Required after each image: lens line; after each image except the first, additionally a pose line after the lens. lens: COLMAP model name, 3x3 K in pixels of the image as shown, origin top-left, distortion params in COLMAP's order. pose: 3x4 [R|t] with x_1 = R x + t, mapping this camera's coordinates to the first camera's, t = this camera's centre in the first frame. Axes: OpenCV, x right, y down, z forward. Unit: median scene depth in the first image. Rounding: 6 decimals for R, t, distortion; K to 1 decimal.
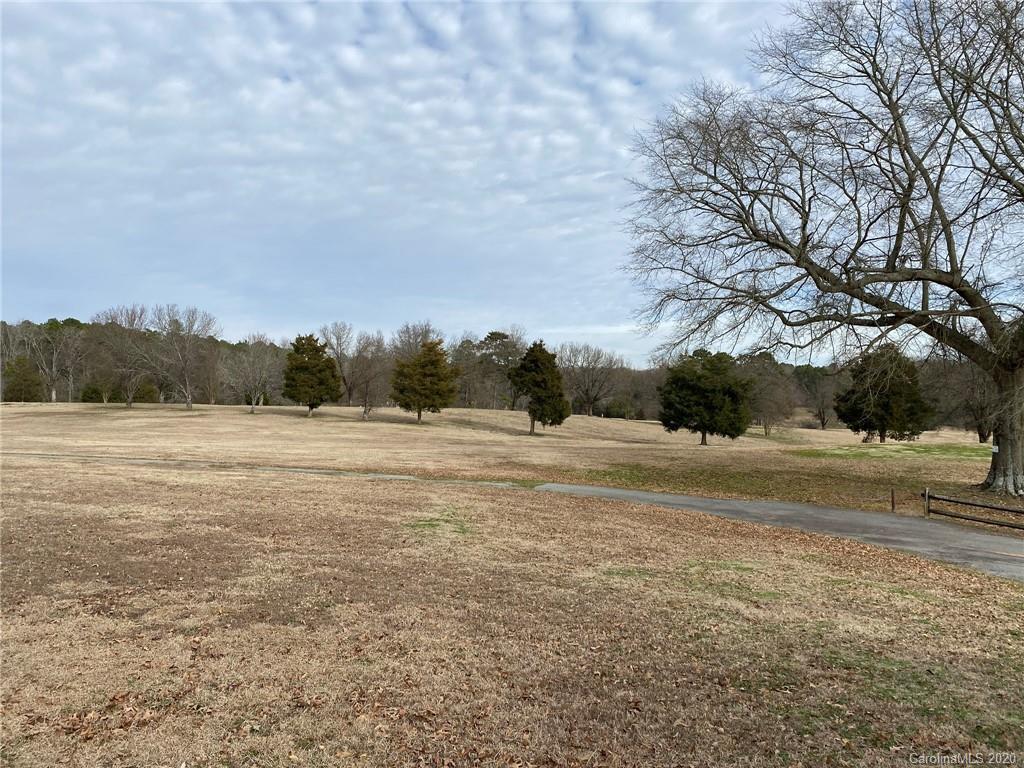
lens RADIAL K [[781.7, 0, 509.1], [0, 781.7, 375.6], [0, 0, 1]] dist [0.025808, -0.005063]
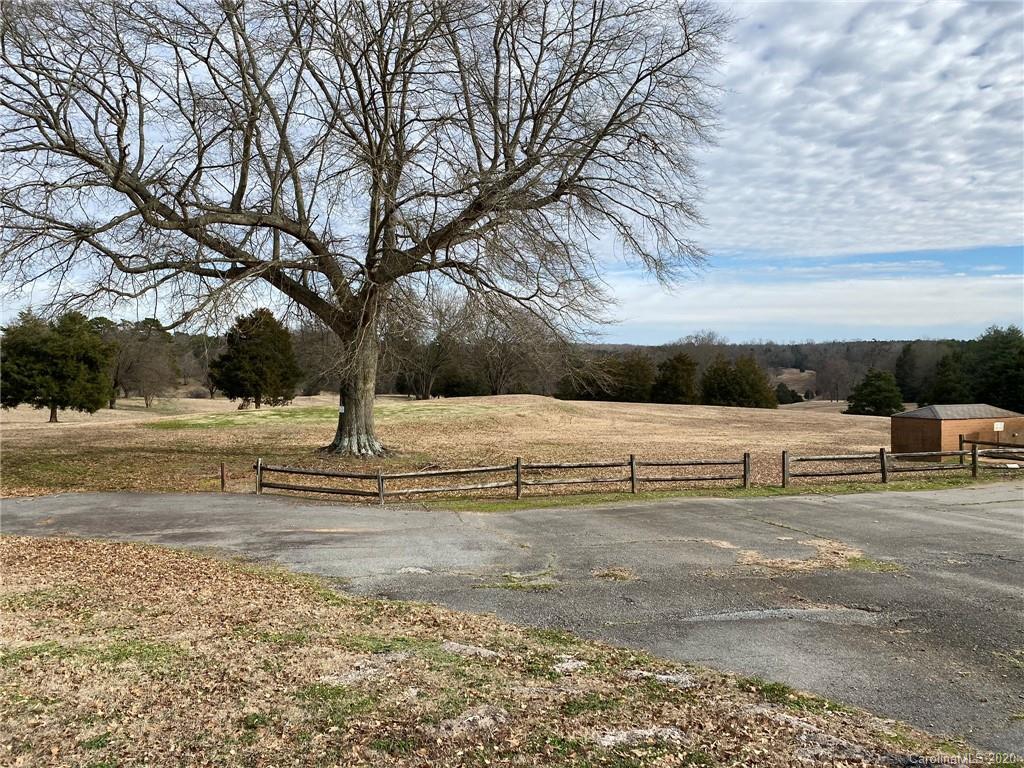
lens RADIAL K [[758.7, 0, 505.6], [0, 758.7, 389.7], [0, 0, 1]] dist [0.063068, -0.093318]
pose [[0.747696, -0.030928, 0.663321, 0.101502], [-0.005512, 0.998591, 0.052773, 0.012632], [-0.664019, -0.043114, 0.746472, 0.114742]]
